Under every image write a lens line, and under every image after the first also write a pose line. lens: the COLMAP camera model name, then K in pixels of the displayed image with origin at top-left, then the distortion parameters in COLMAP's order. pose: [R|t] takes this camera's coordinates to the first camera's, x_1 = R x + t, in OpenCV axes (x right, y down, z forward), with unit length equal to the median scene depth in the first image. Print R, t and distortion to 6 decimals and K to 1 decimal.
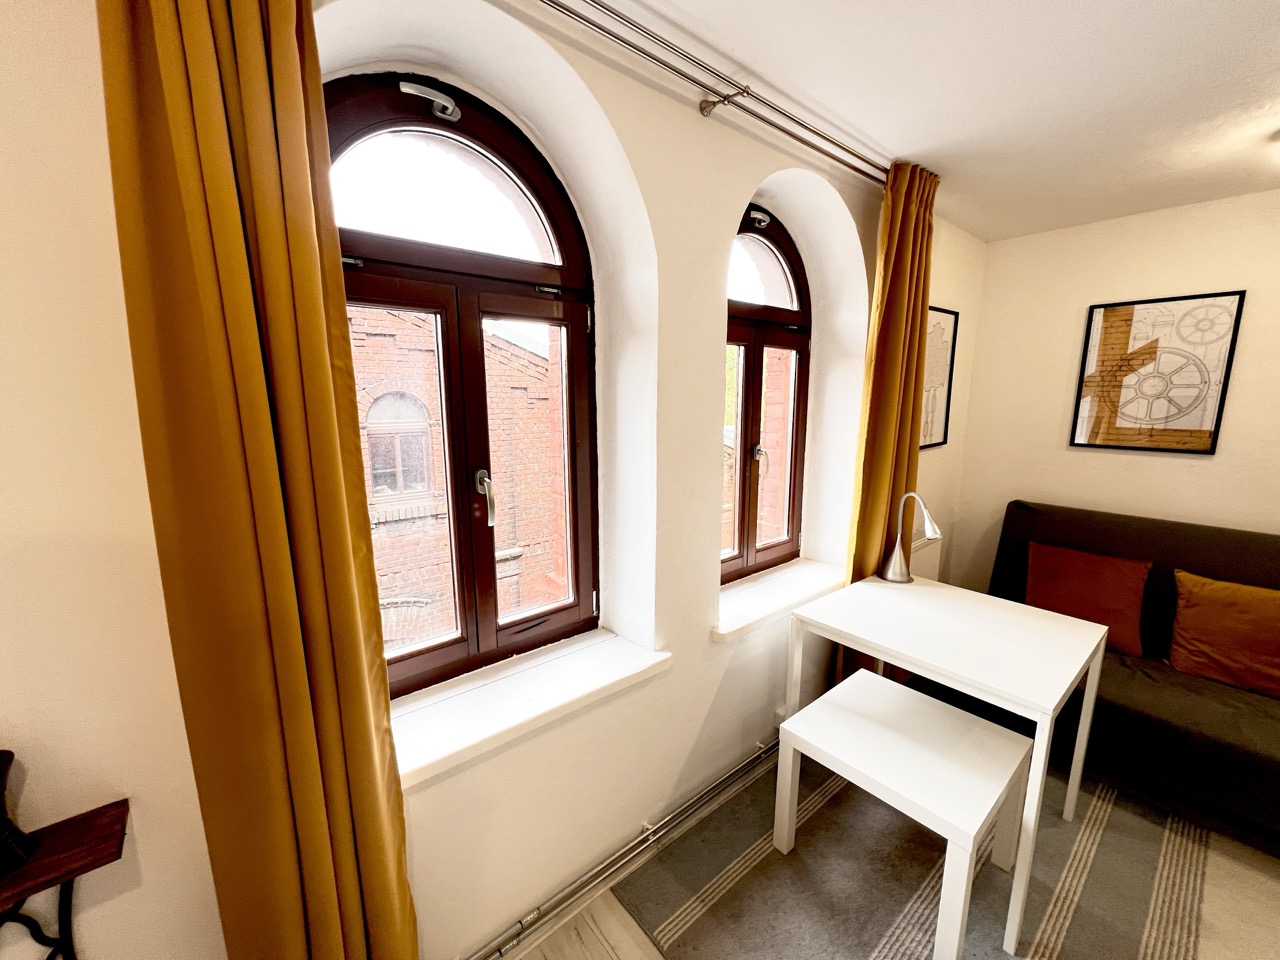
lens RADIAL K [[509.3, 0, 640.0], [0, 509.3, 480.0], [0, 0, 1]] dist [-0.000388, 0.000112]
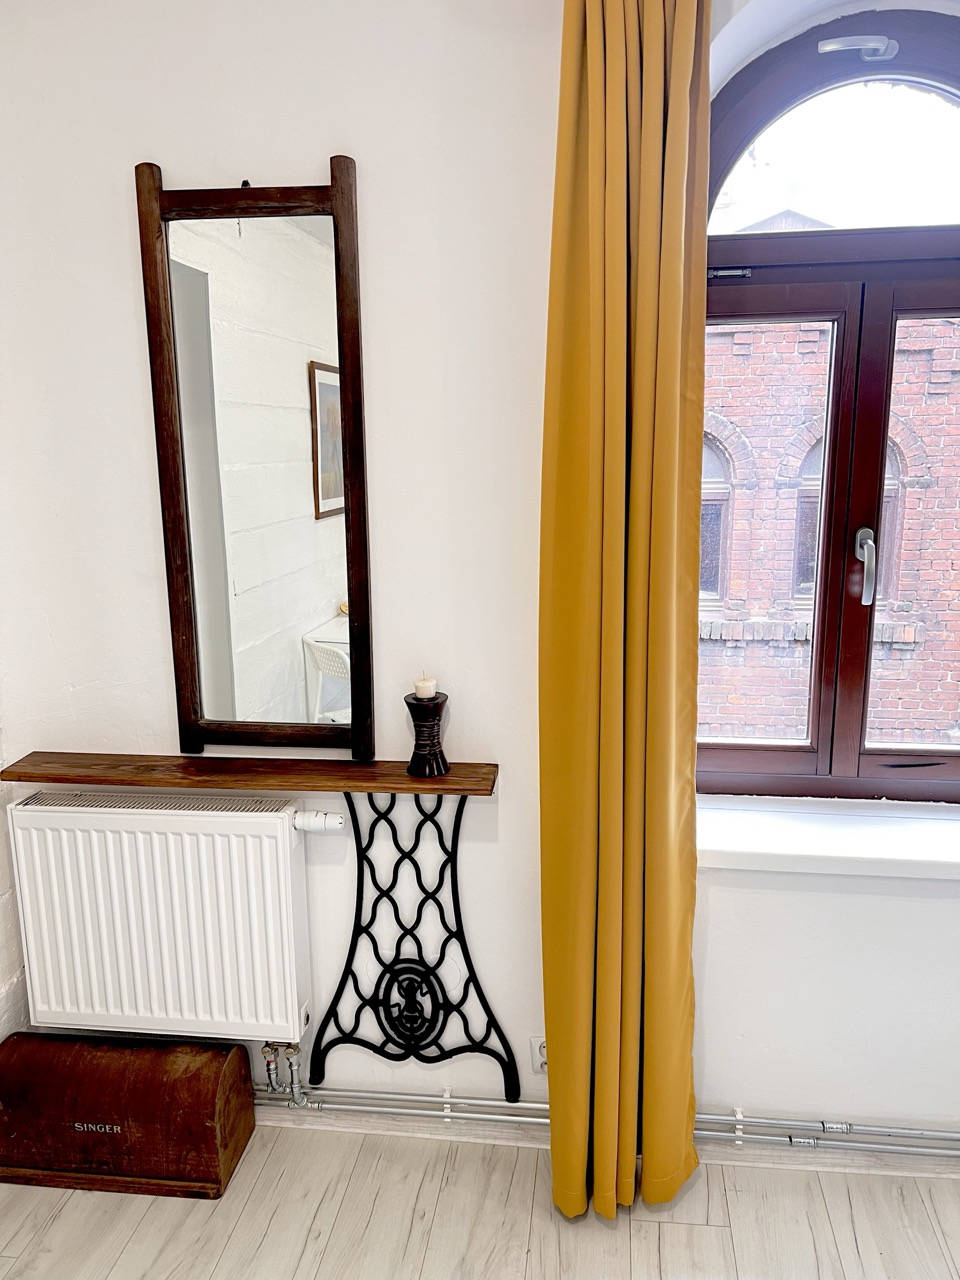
lens RADIAL K [[978.9, 0, 480.0], [0, 978.9, 640.0], [0, 0, 1]] dist [0.003092, 0.001555]
pose [[0.673921, 0.143153, -0.724801, 0.390197], [-0.112512, 0.989491, 0.090818, 0.078663], [0.730186, 0.020345, 0.682946, -0.403481]]
